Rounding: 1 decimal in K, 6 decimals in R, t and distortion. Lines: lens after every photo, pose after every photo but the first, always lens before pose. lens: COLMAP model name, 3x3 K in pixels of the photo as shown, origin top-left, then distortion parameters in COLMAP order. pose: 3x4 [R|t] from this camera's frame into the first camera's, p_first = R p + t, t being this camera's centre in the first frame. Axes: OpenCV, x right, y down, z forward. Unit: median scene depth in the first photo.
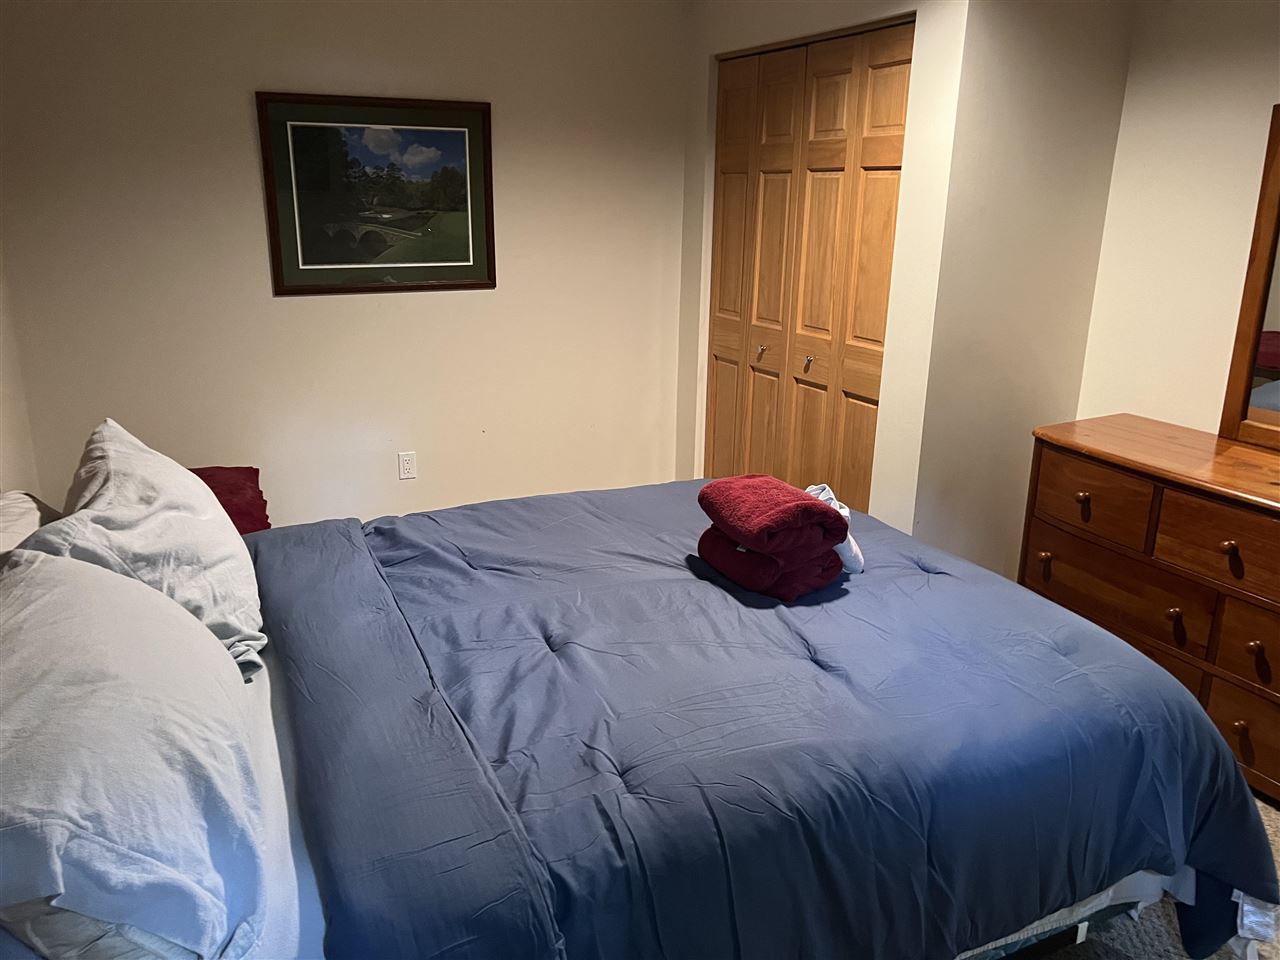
lens RADIAL K [[953.5, 0, 646.9], [0, 953.5, 477.4], [0, 0, 1]] dist [0.063634, -0.076279]
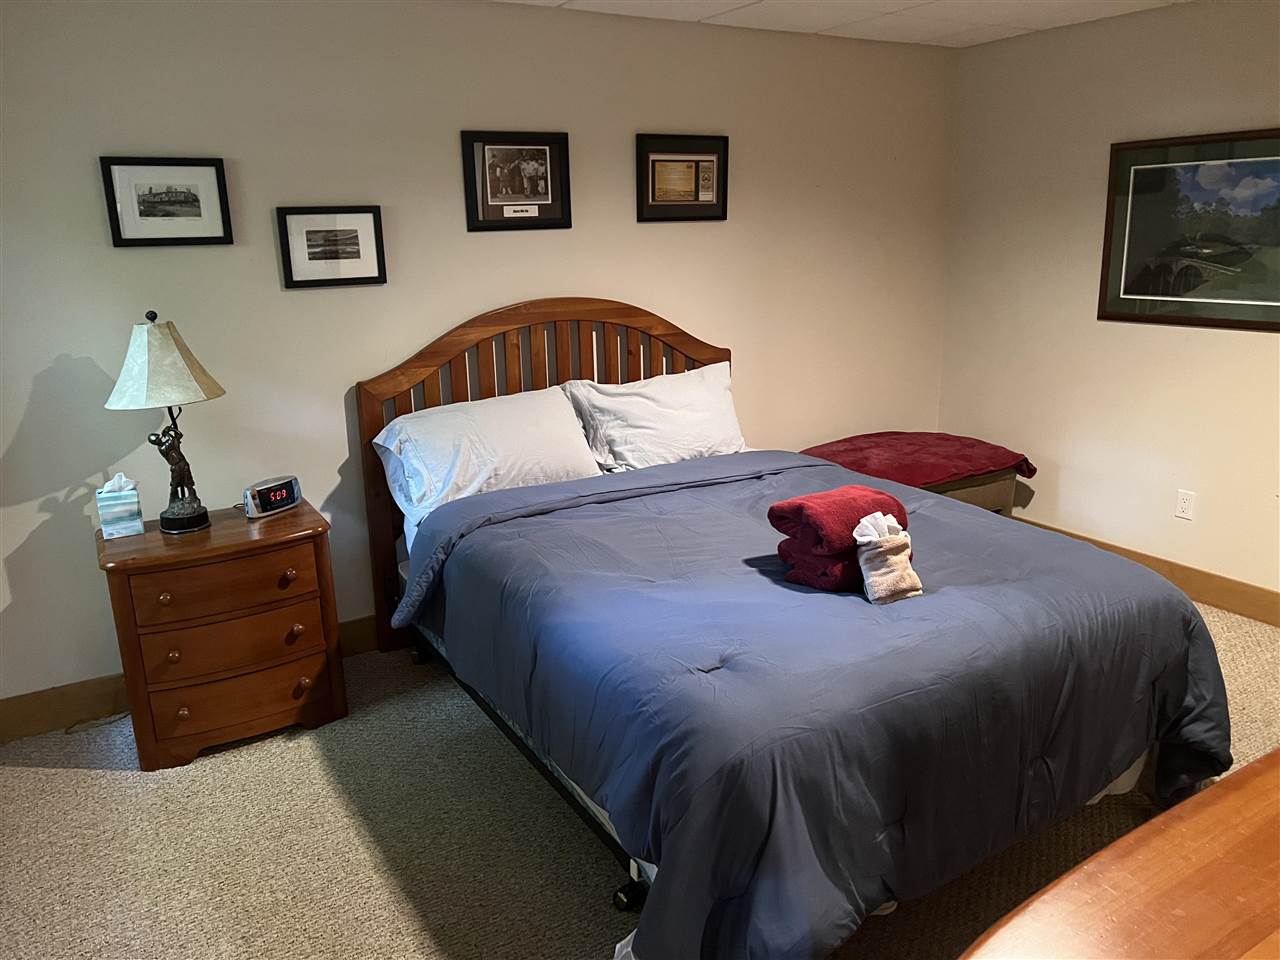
lens RADIAL K [[953.5, 0, 646.9], [0, 953.5, 477.4], [0, 0, 1]] dist [0.063634, -0.076279]
pose [[0.105603, 0.240710, -0.964835, 0.697094], [-0.268938, 0.941016, 0.205332, -0.103754], [0.957351, 0.237797, 0.164110, 0.347121]]
